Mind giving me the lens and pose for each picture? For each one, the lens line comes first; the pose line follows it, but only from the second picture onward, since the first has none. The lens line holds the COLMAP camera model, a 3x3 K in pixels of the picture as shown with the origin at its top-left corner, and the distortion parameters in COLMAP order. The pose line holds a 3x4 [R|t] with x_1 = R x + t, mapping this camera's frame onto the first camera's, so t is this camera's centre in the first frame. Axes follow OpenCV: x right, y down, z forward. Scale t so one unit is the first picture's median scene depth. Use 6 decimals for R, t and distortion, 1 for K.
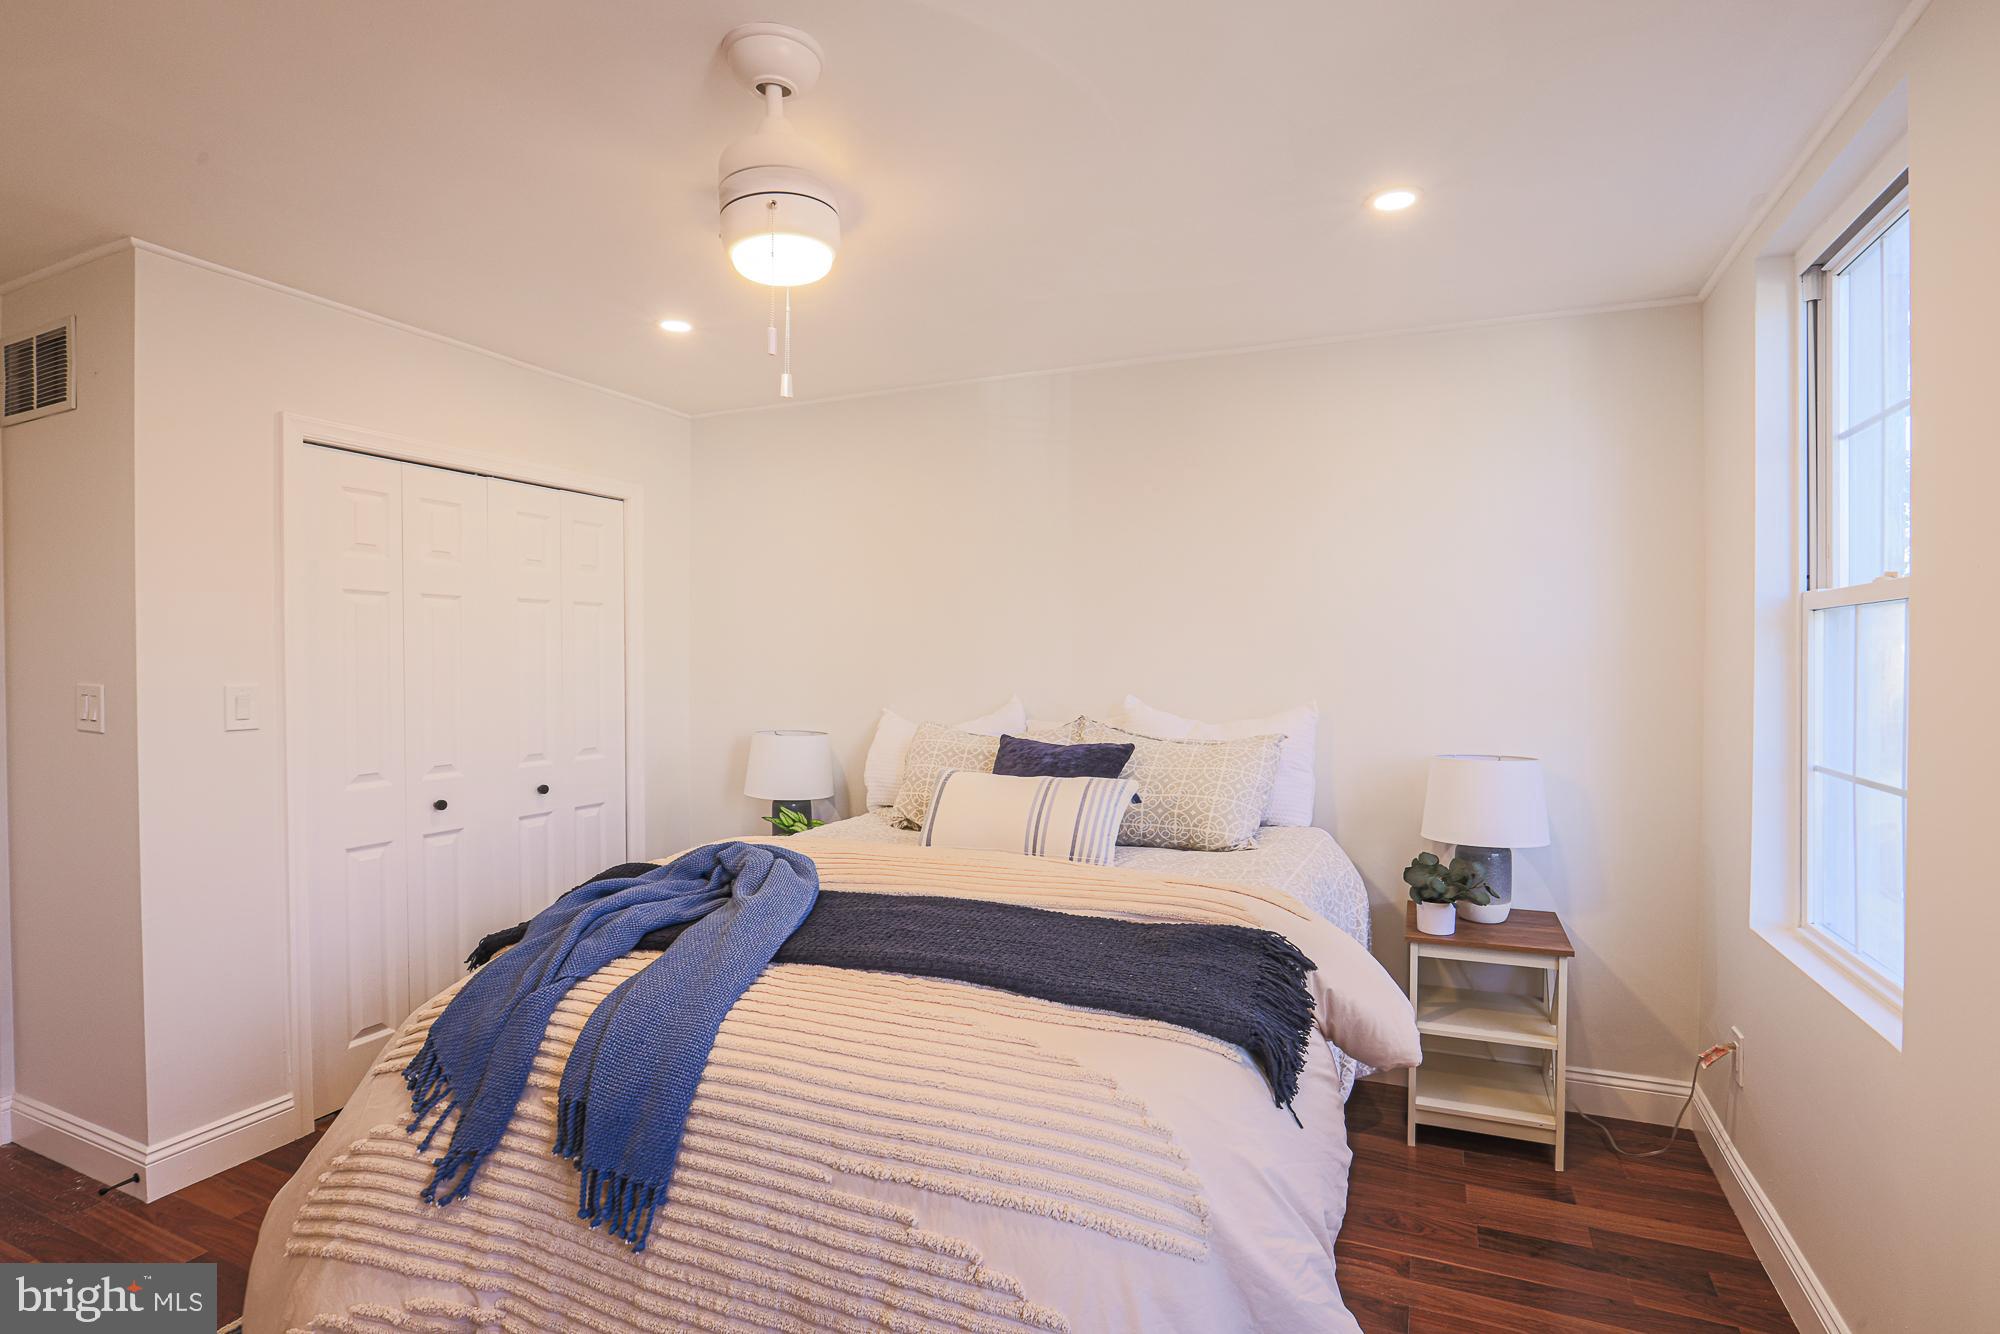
lens RADIAL K [[907.0, 0, 991.1], [0, 907.0, 652.9], [0, 0, 1]] dist [-0.040587, 0.008911]
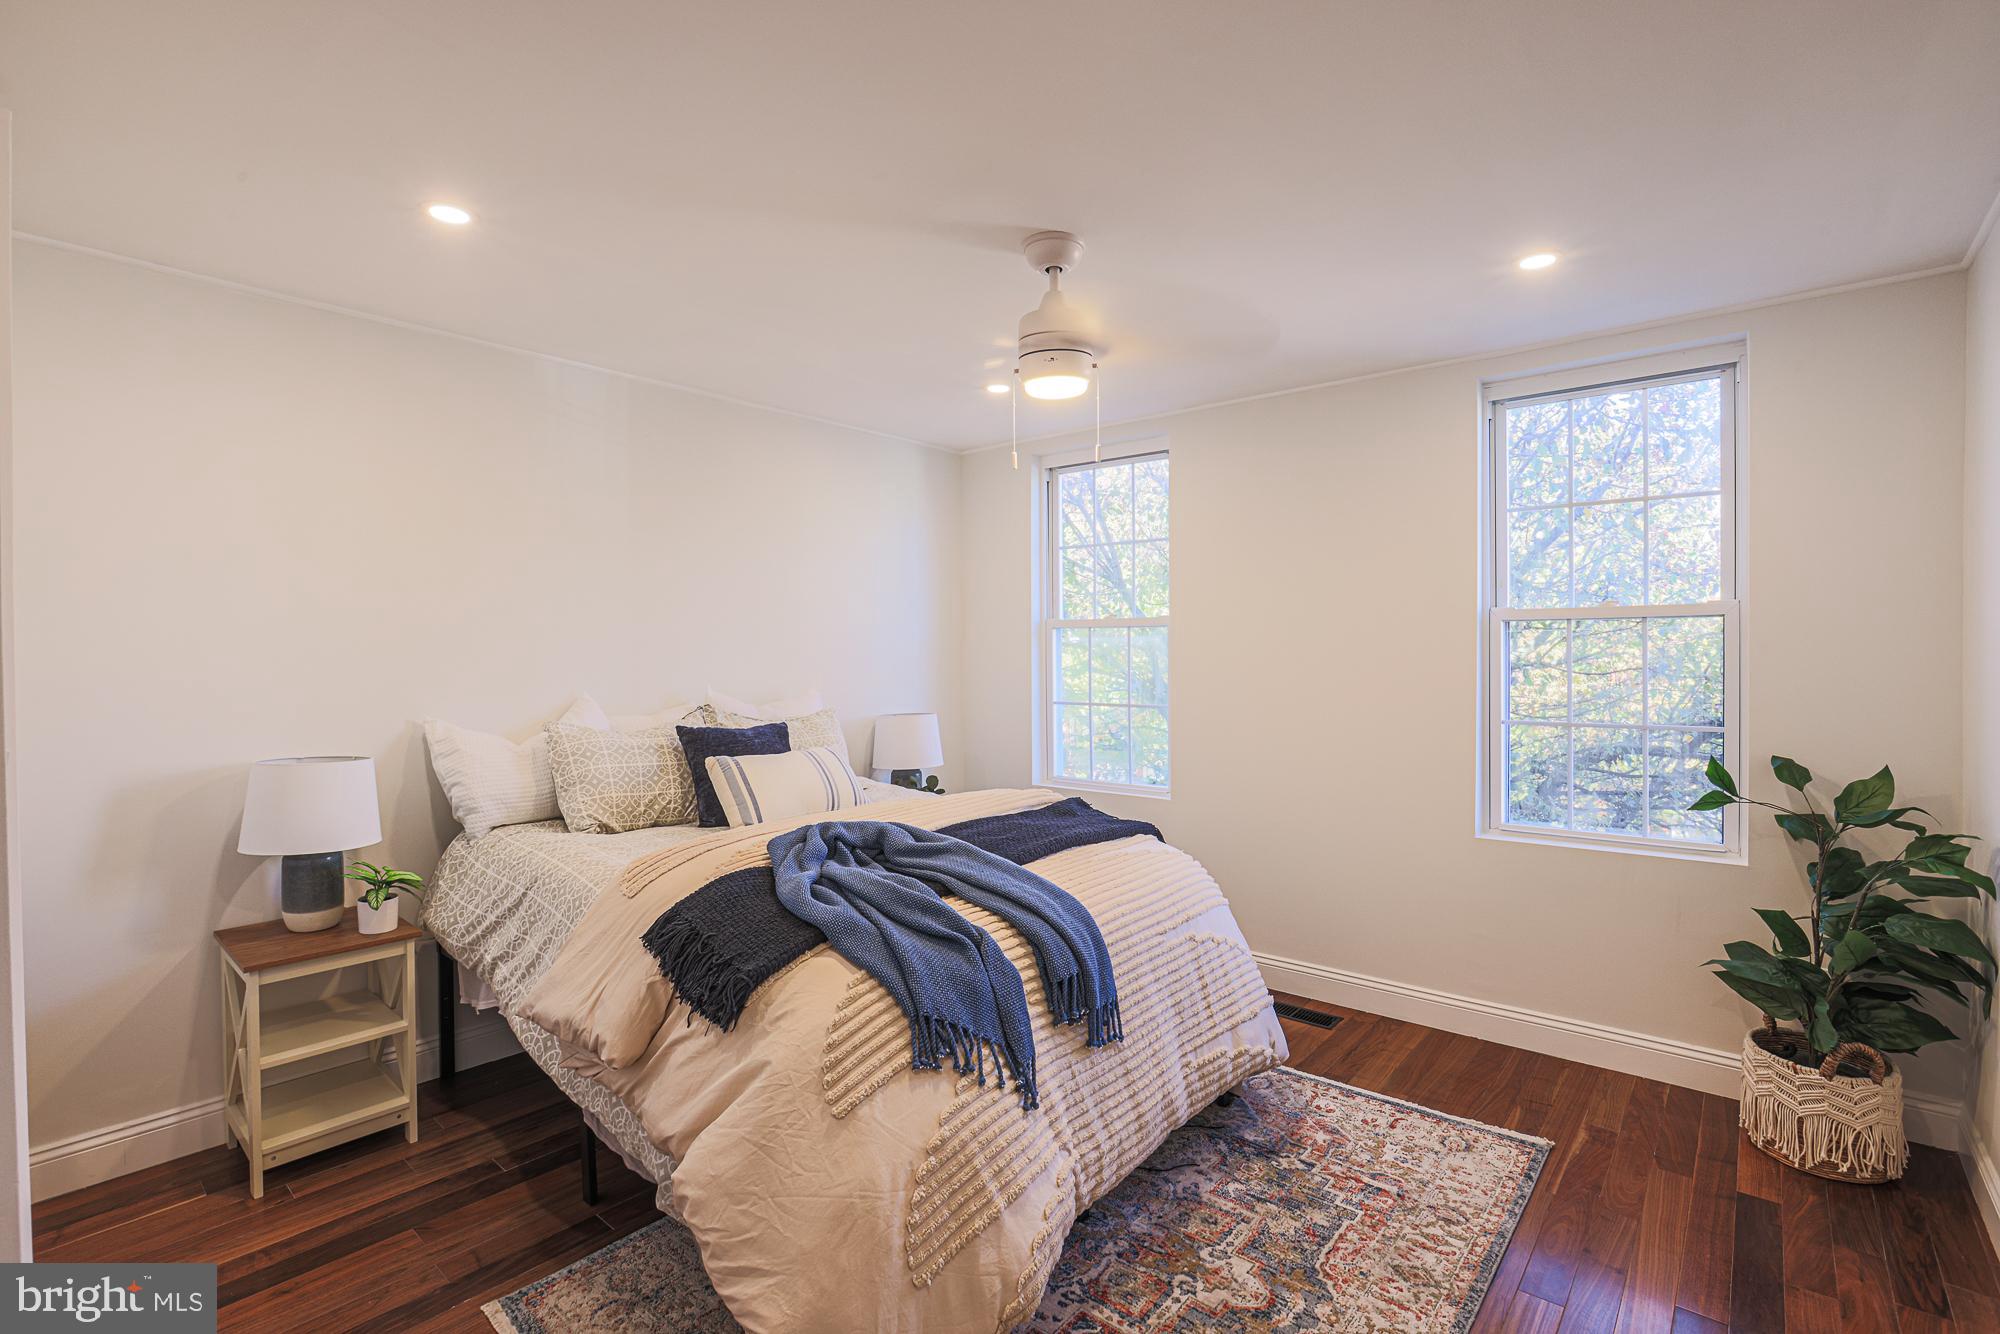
lens RADIAL K [[859.4, 0, 1000.0], [0, 859.4, 667.0], [0, 0, 1]] dist [-0.034841, 0.000943]
pose [[0.340014, -0.022086, 0.940161, -1.057776], [0.000611, 0.999729, 0.023265, -0.003335], [-0.940420, -0.007336, 0.339936, 0.401289]]
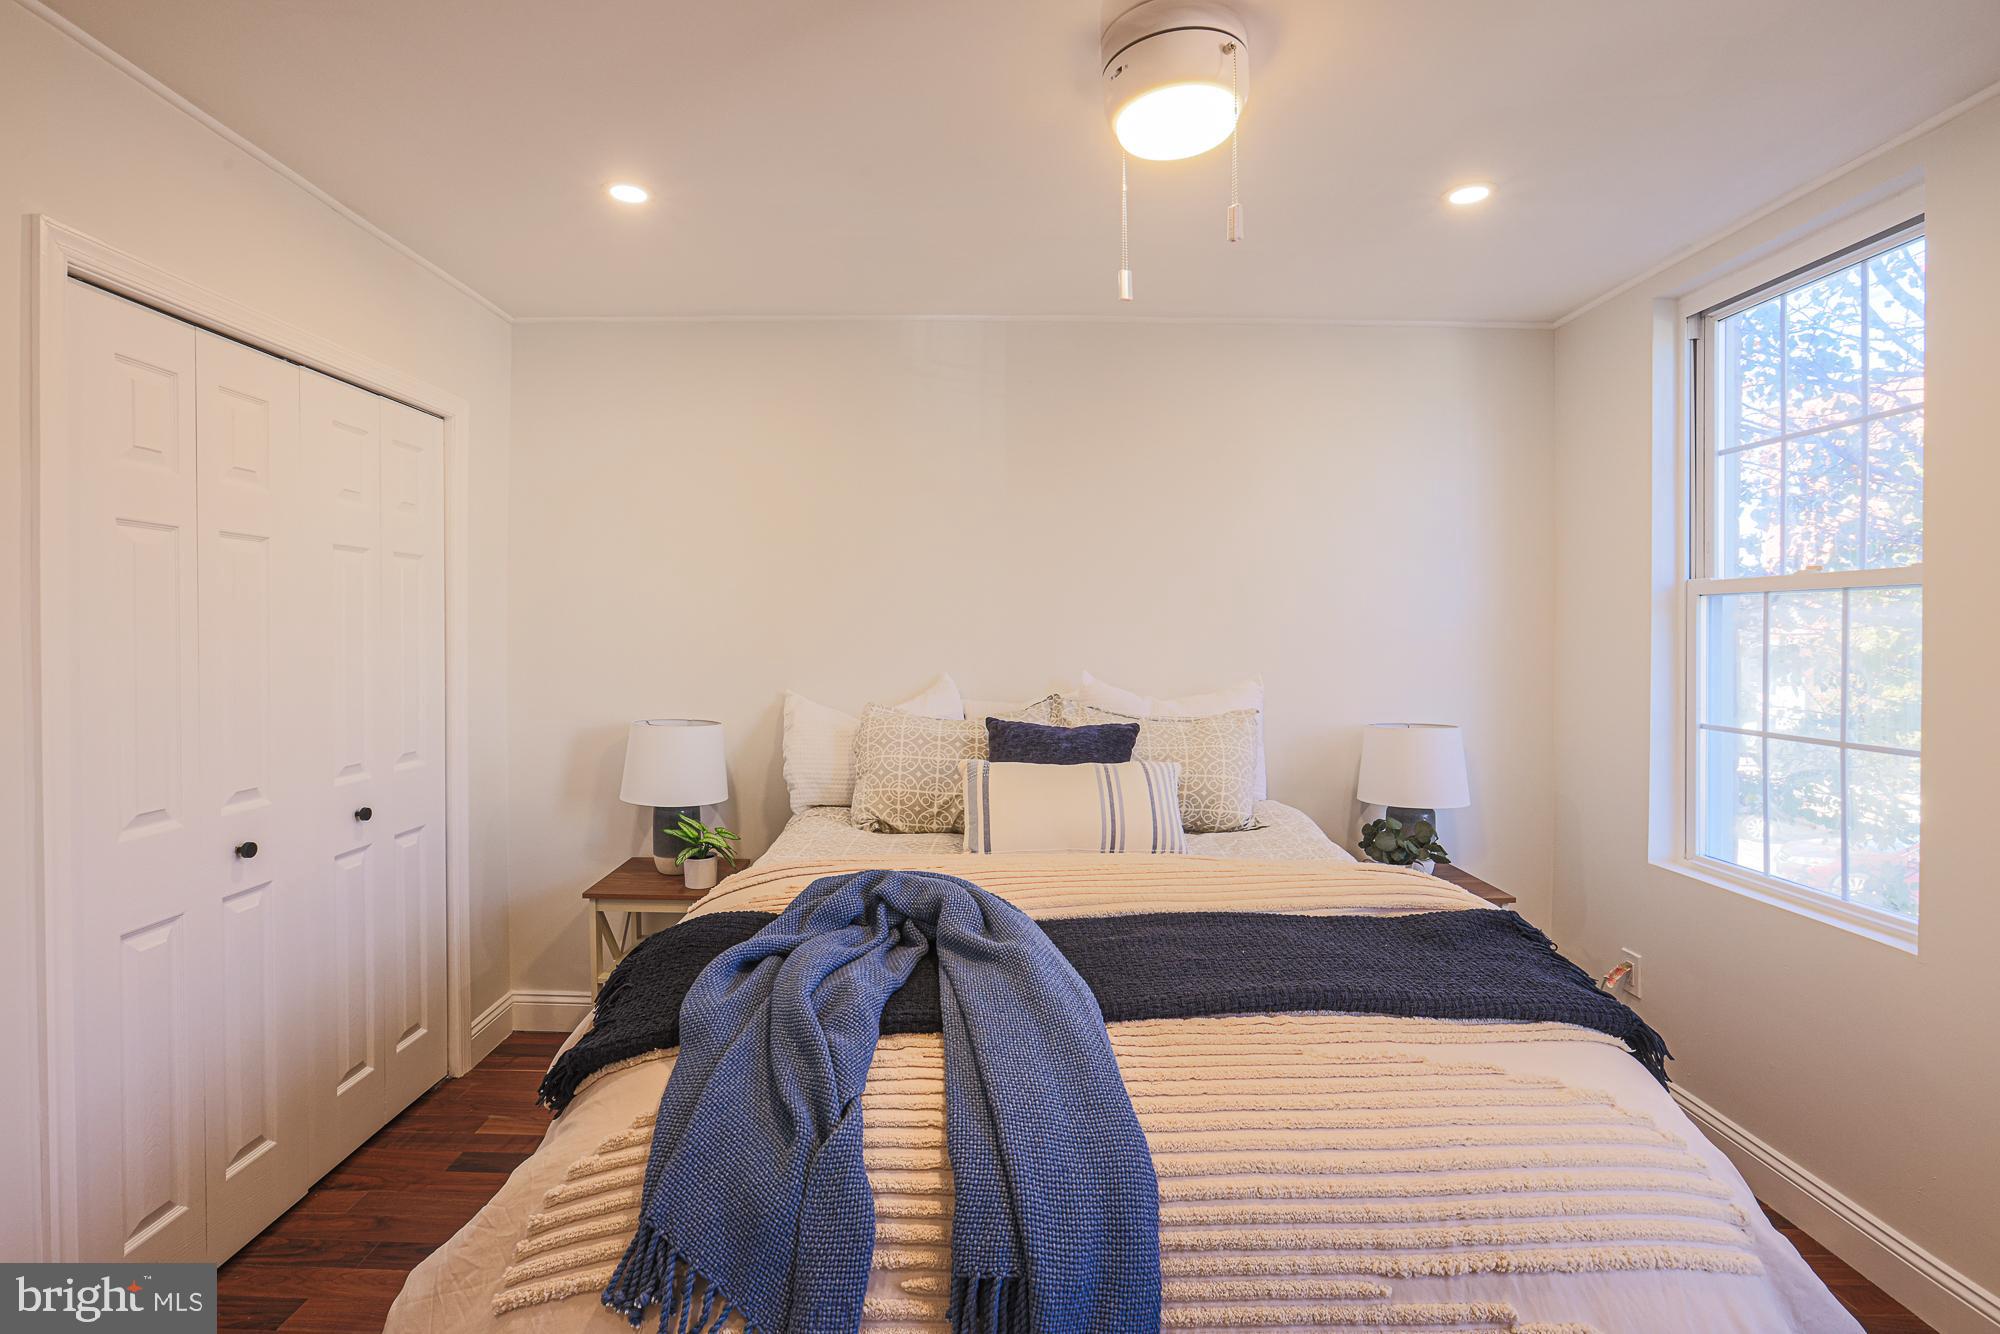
lens RADIAL K [[925.3, 0, 961.0], [0, 925.3, 622.0], [0, 0, 1]] dist [-0.040398, 0.011793]
pose [[0.928556, 0.007683, 0.371112, -0.461377], [-0.006255, 0.999968, -0.005050, 0.000868], [-0.371139, 0.002368, 0.928574, 0.219157]]
